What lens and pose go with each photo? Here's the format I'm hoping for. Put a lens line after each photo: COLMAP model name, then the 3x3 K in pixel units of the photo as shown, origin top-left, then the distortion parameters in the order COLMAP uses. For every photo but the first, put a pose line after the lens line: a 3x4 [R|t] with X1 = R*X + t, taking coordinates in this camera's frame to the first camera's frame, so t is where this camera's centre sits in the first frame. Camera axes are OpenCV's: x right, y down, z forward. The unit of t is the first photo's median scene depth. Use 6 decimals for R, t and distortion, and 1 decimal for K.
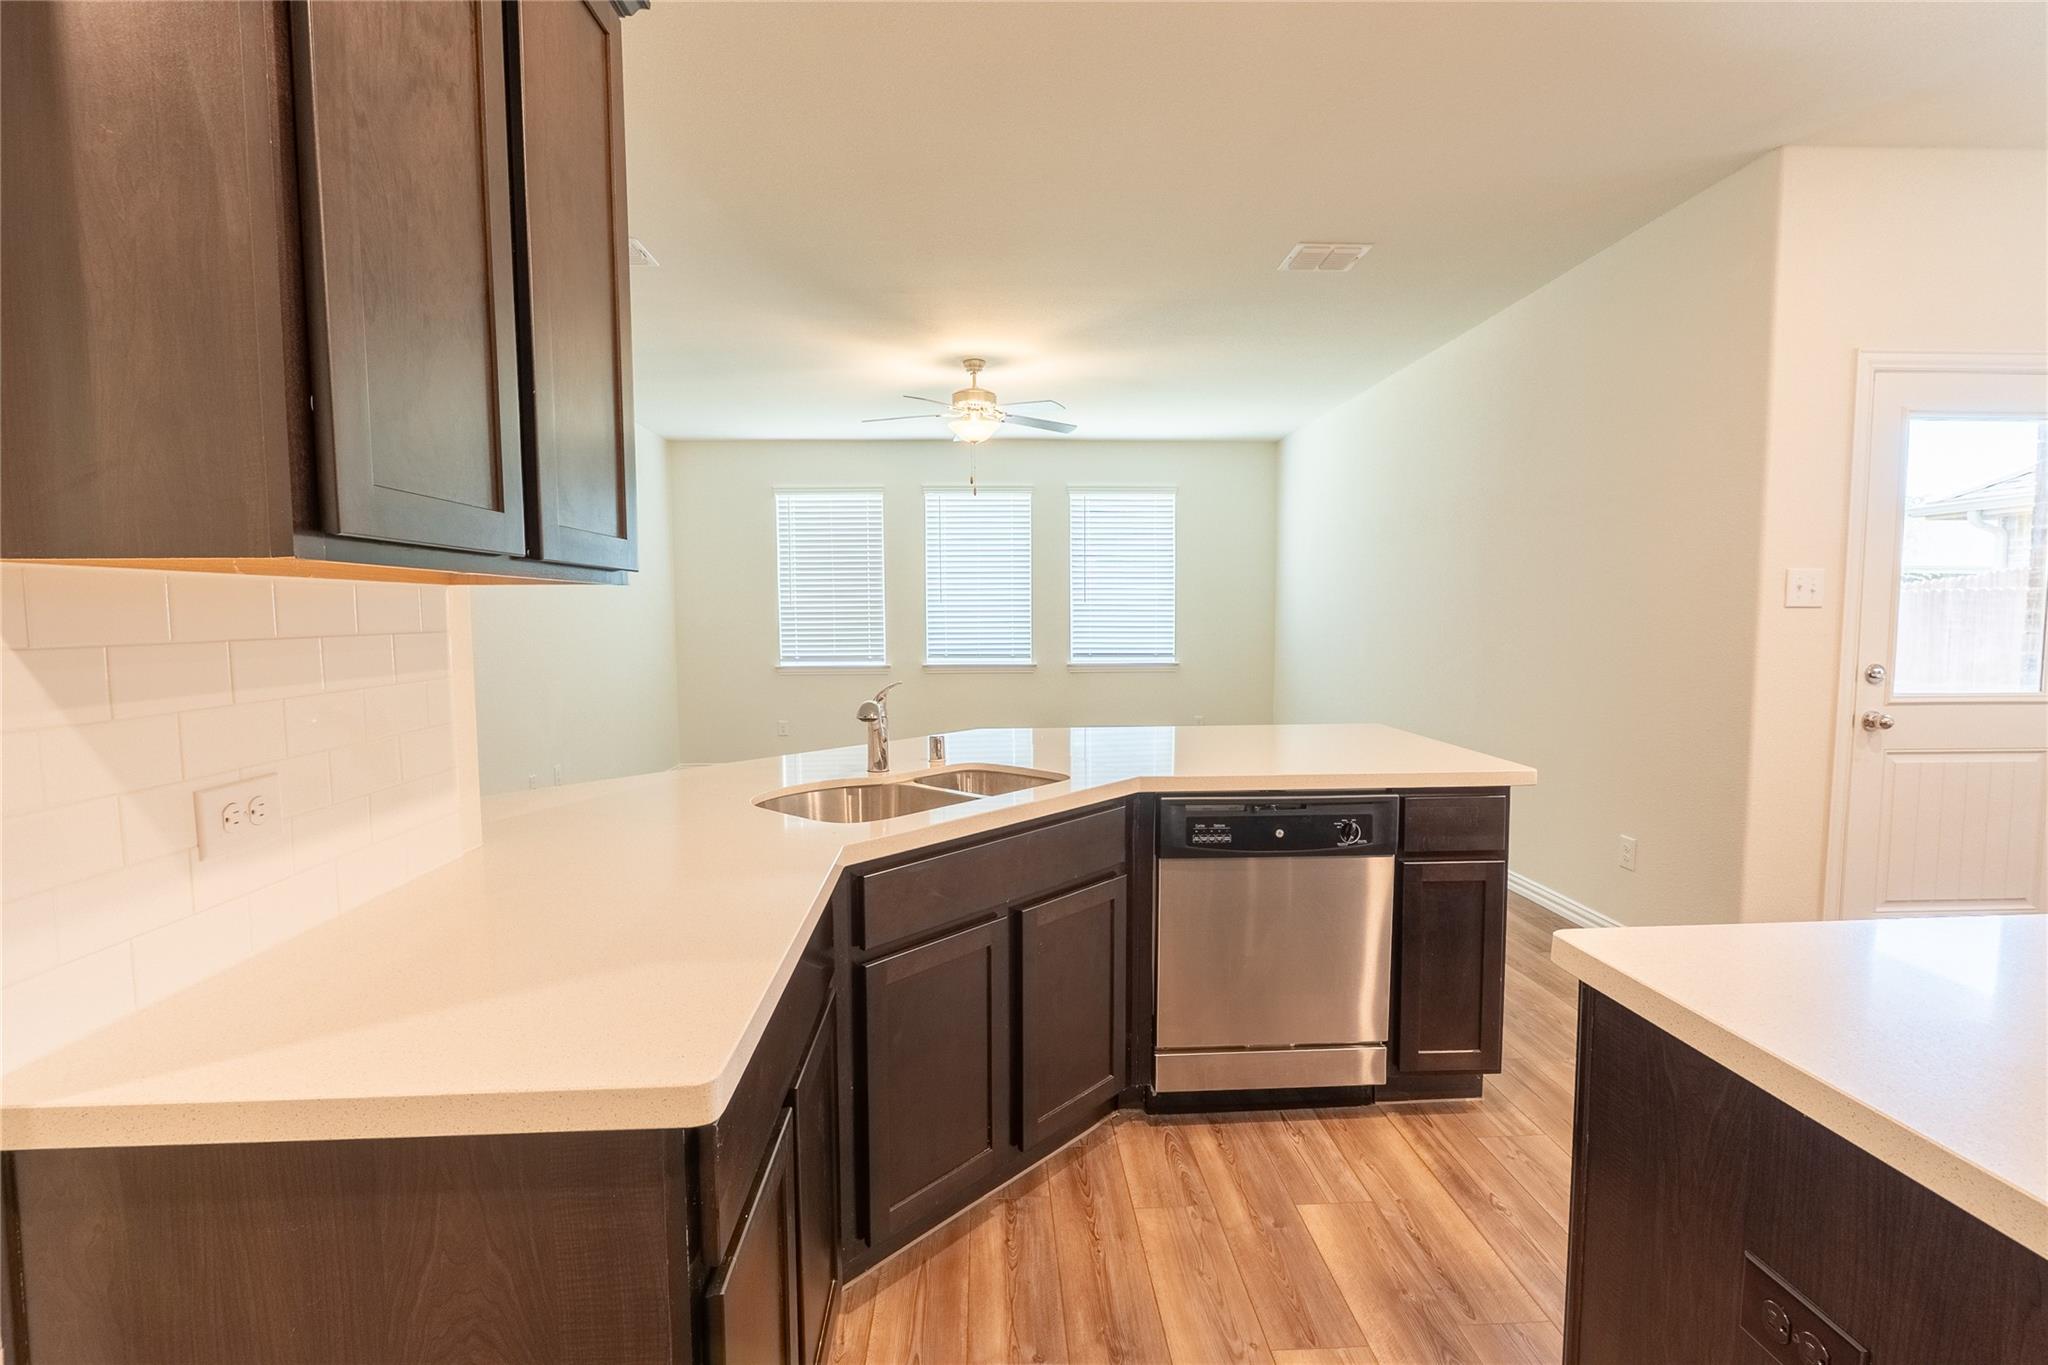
lens RADIAL K [[928.3, 0, 1024.0], [0, 928.3, 682.5], [0, 0, 1]] dist [-0.004560, -0.000748]
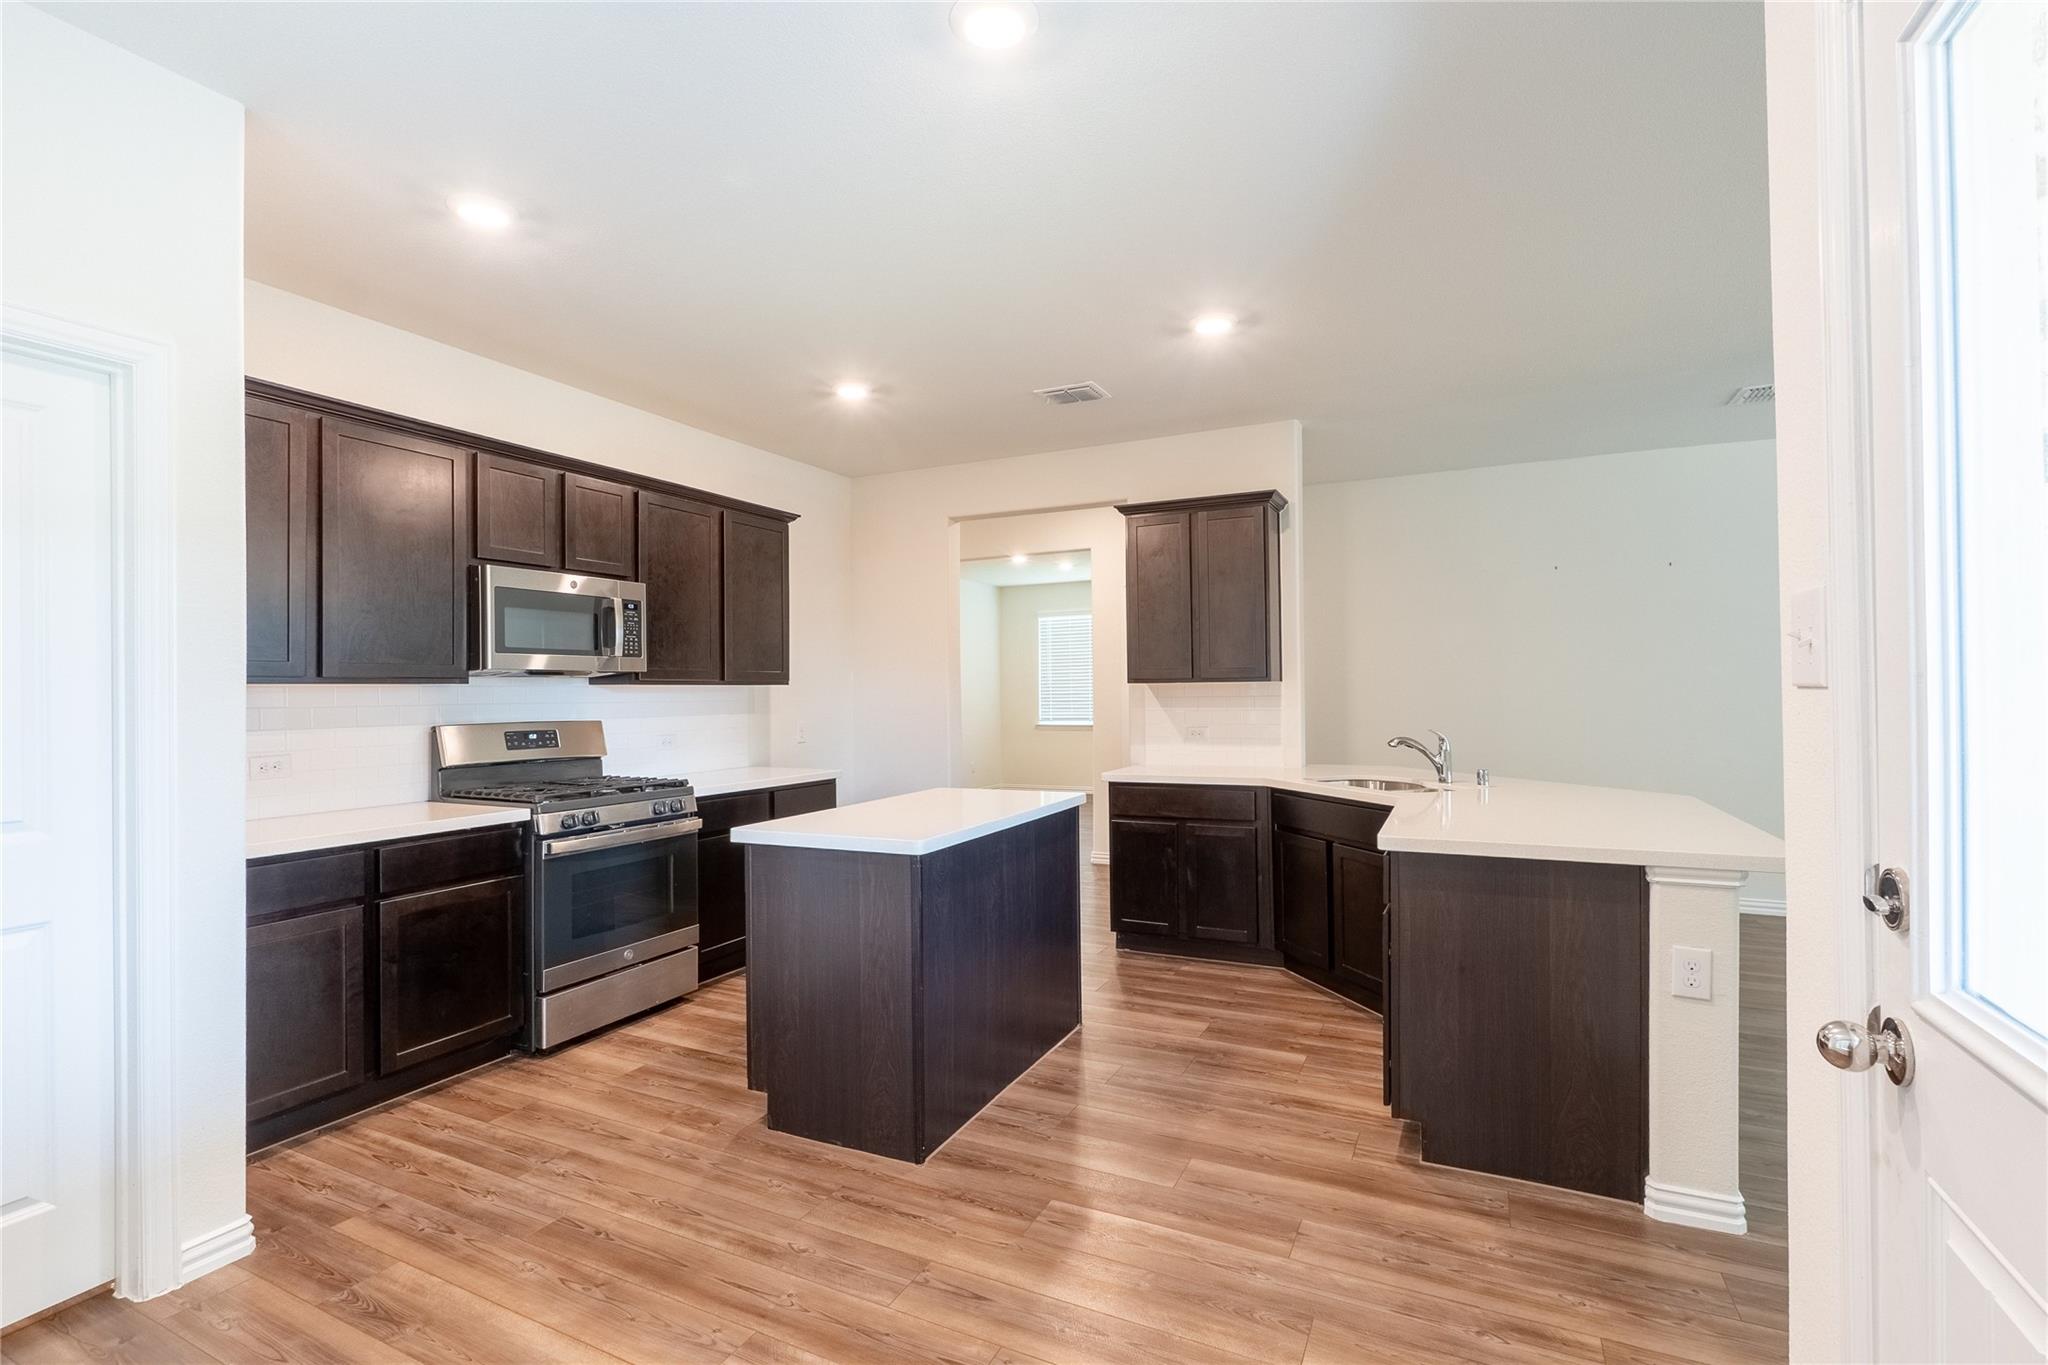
lens RADIAL K [[934.1, 0, 1018.5], [0, 934.1, 685.4], [0, 0, 1]] dist [-0.002862, -0.003181]
pose [[-0.481459, 0.003223, -0.876463, 1.788880], [-0.054294, 0.997963, 0.033494, -0.101574], [0.874785, 0.063713, -0.480304, 1.182244]]
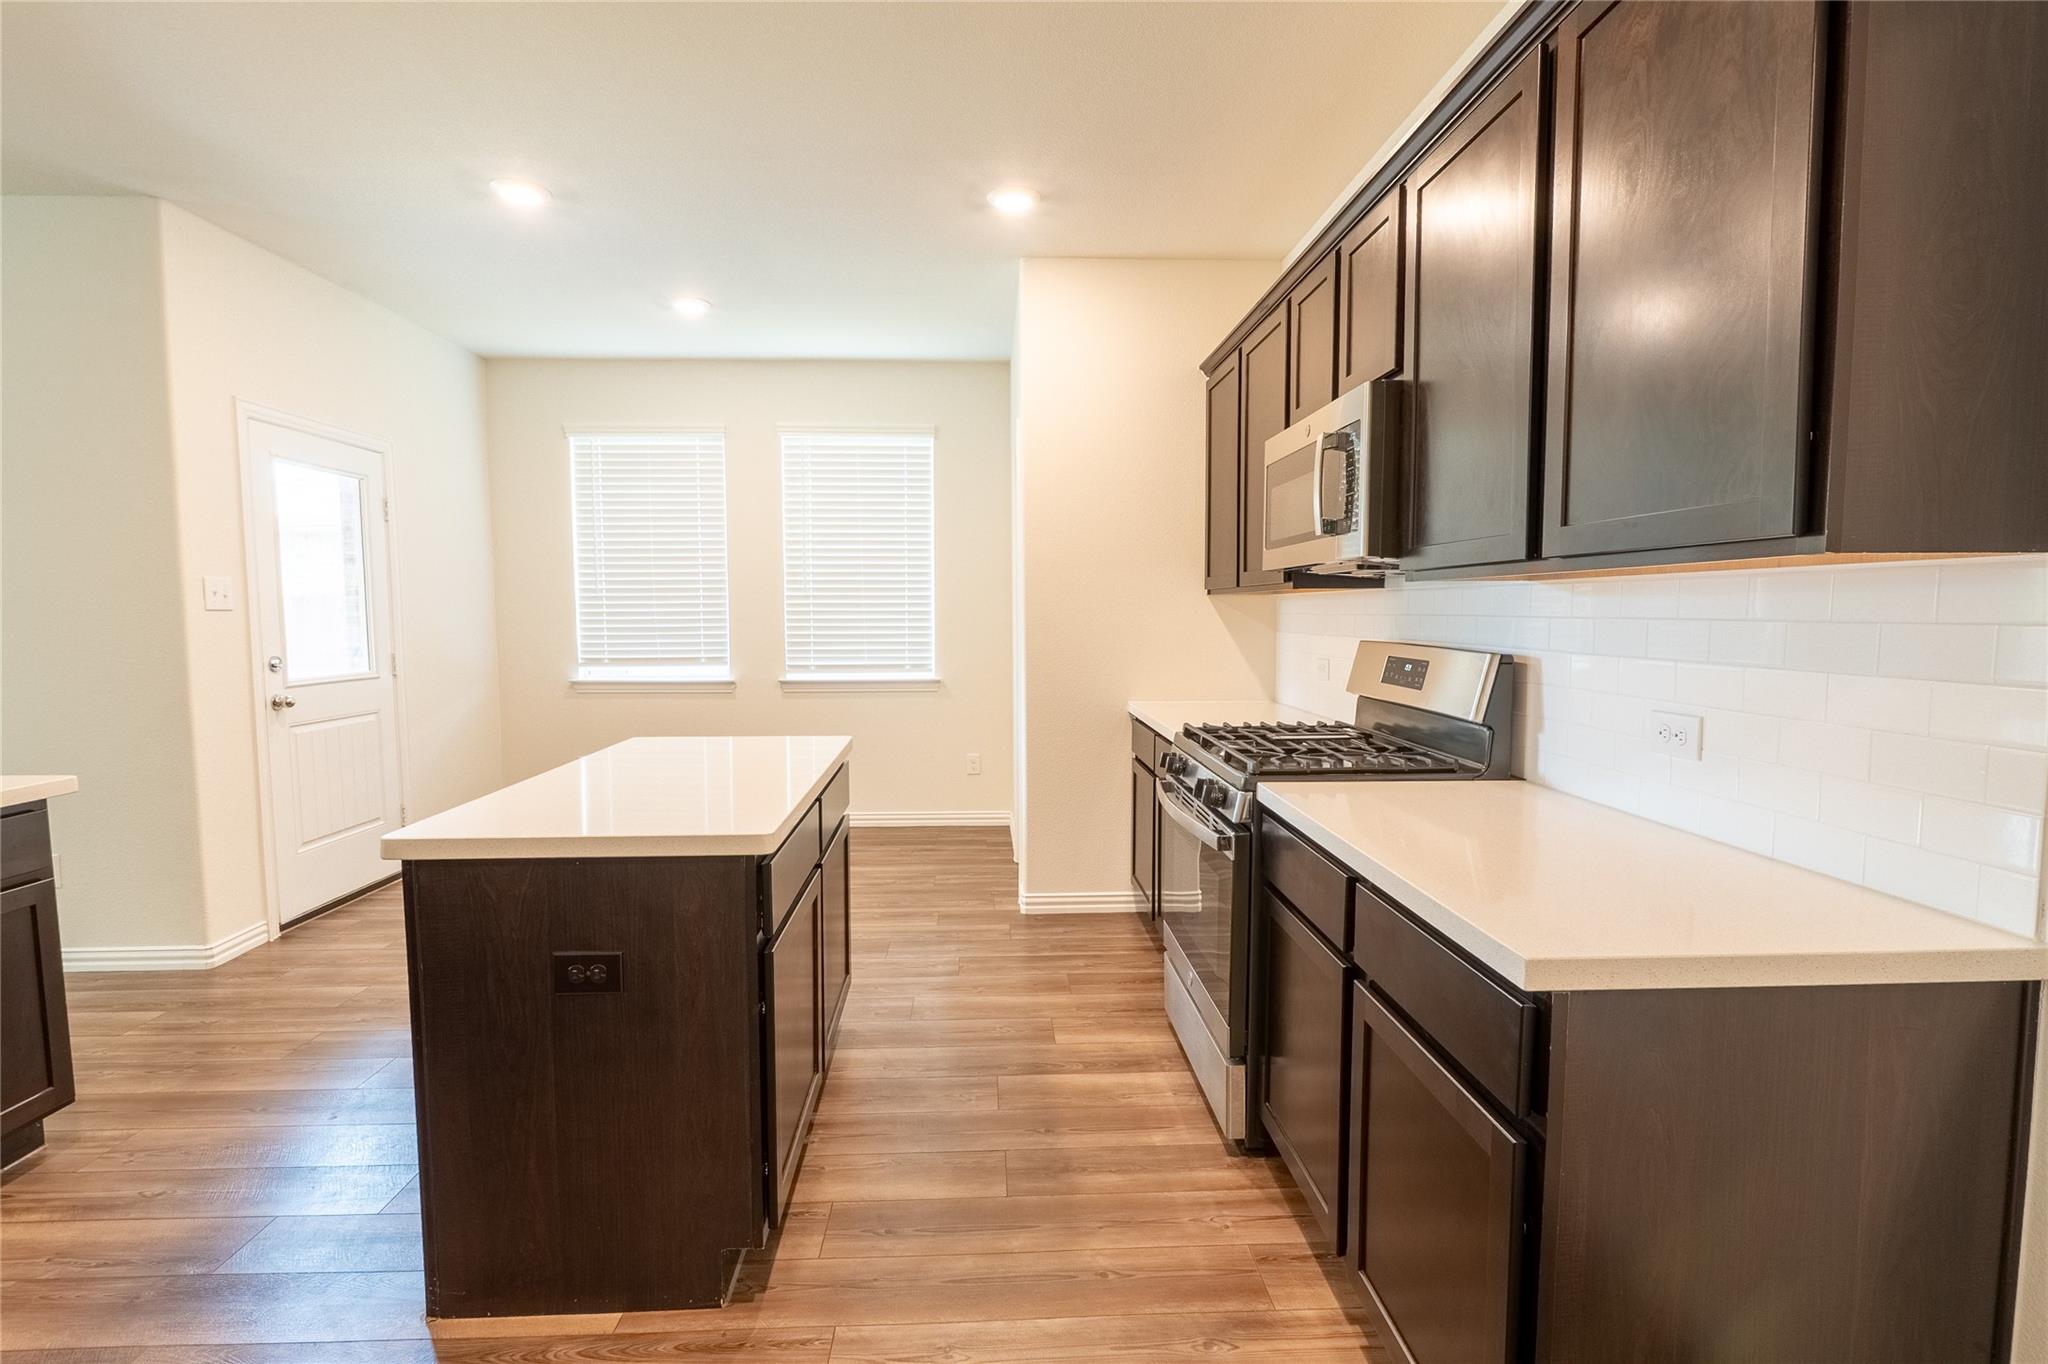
lens RADIAL K [[919.4, 0, 1024.0], [0, 919.4, 682.0], [0, 0, 1]] dist [-0.008924, -0.000473]
pose [[-0.005910, -0.071880, 0.997396, -0.407468], [0.077452, 0.994384, 0.072122, 0.005171], [-0.996979, 0.077677, -0.000310, 0.001947]]
